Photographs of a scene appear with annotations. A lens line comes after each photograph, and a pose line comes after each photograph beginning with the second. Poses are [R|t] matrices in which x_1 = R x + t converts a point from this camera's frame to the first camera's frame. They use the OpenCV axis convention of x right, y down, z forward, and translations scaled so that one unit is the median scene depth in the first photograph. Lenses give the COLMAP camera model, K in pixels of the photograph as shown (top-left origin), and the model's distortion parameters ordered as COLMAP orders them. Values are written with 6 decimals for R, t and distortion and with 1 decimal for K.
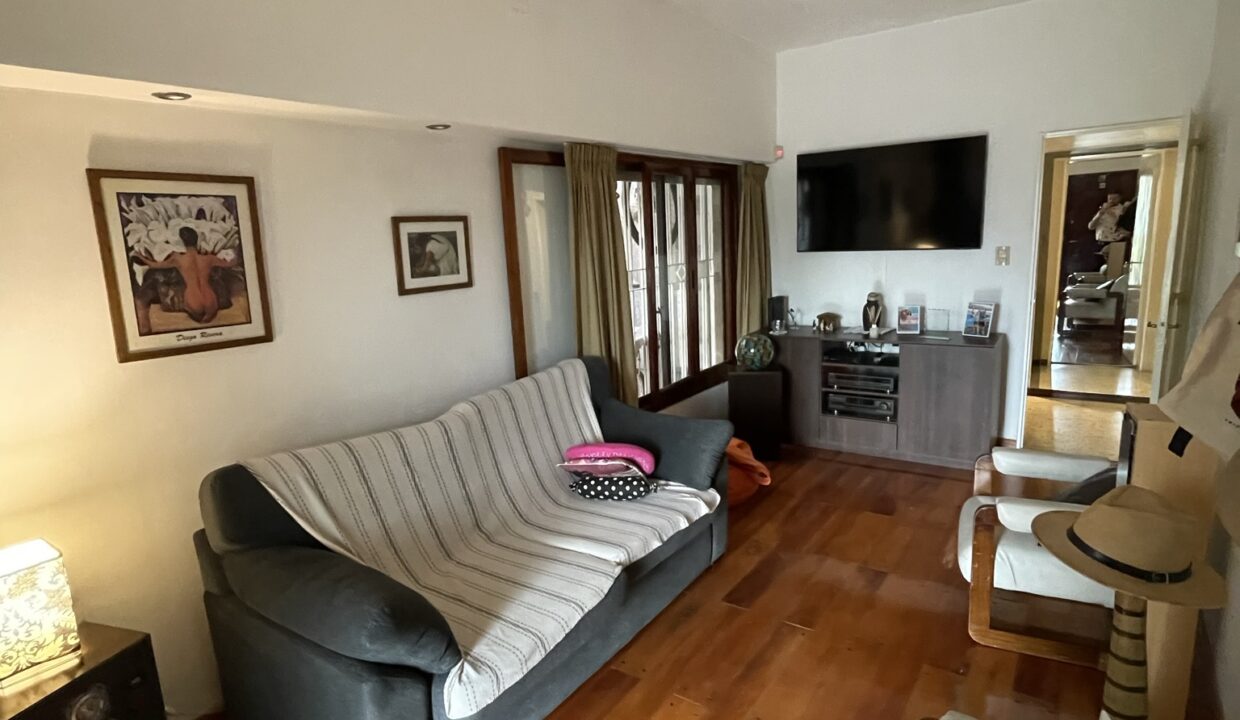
lens RADIAL K [[650.0, 0, 620.0], [0, 650.0, 360.0], [0, 0, 1]] dist [-0.001644, -0.000429]
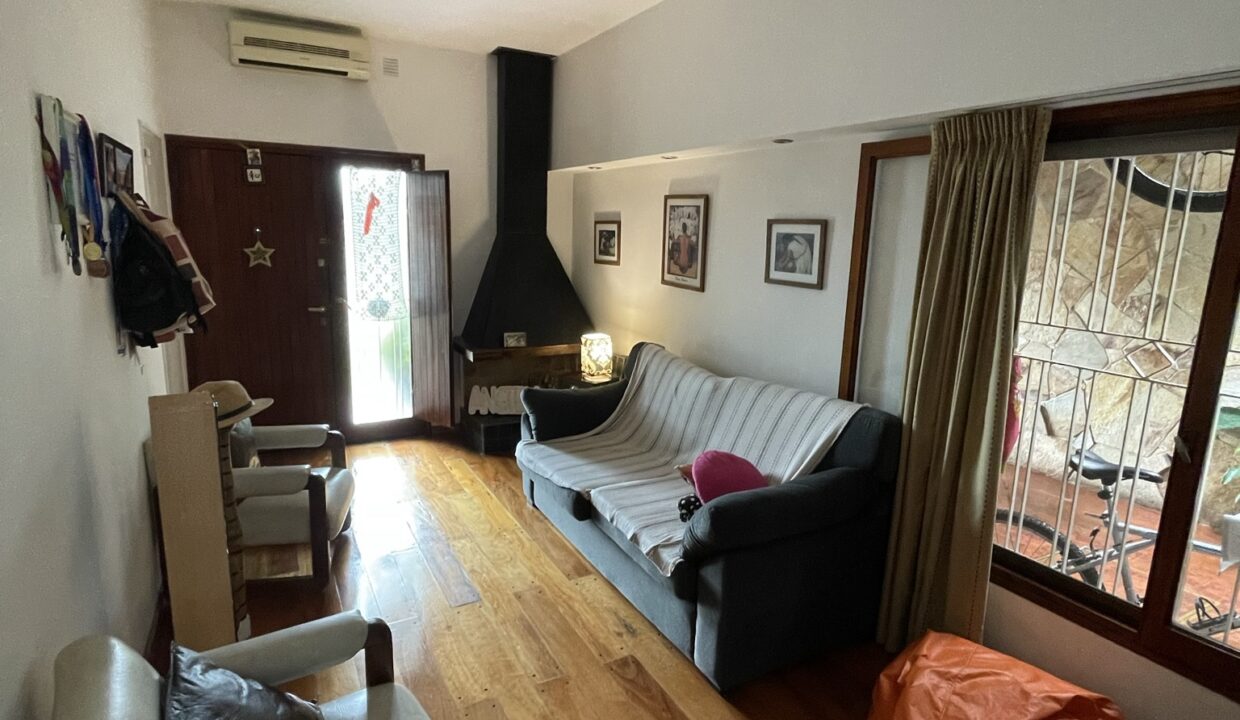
lens RADIAL K [[650.0, 0, 620.0], [0, 650.0, 360.0], [0, 0, 1]] dist [-0.001644, -0.000429]
pose [[-0.413626, 0.202291, -0.887689, 1.122730], [-0.203228, 0.929888, 0.306604, -0.352312], [0.887475, 0.307223, -0.343515, 1.509455]]
